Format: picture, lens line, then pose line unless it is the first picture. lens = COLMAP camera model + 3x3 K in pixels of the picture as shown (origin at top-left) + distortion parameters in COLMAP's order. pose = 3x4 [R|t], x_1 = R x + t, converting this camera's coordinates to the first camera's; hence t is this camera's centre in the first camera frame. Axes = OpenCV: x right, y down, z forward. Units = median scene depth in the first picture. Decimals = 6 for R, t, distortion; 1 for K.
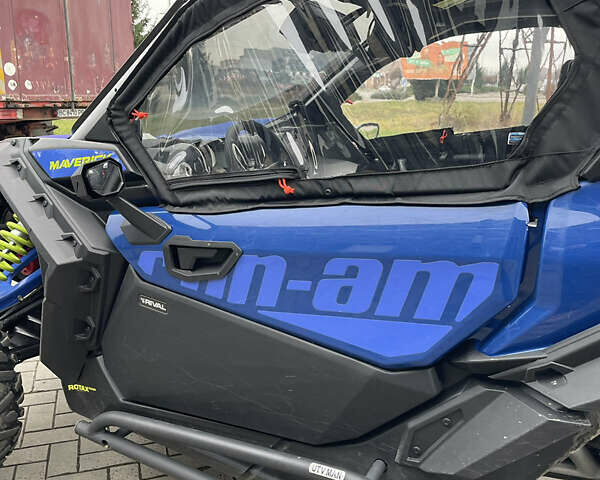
lens RADIAL K [[664.2, 0, 299.1], [0, 664.2, 239.7], [0, 0, 1]] dist [0.025423, 0.000000]
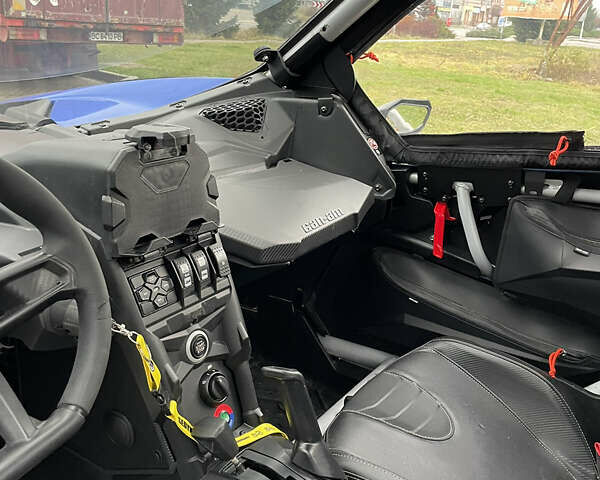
lens RADIAL K [[664.2, 0, 301.6], [0, 664.2, 240.9], [0, 0, 1]] dist [0.025423, 0.000000]
pose [[0.990264, 0.089582, -0.106545, 0.027722], [-0.078711, 0.991645, 0.102203, -0.036242], [0.114811, -0.092822, 0.989041, 0.149572]]
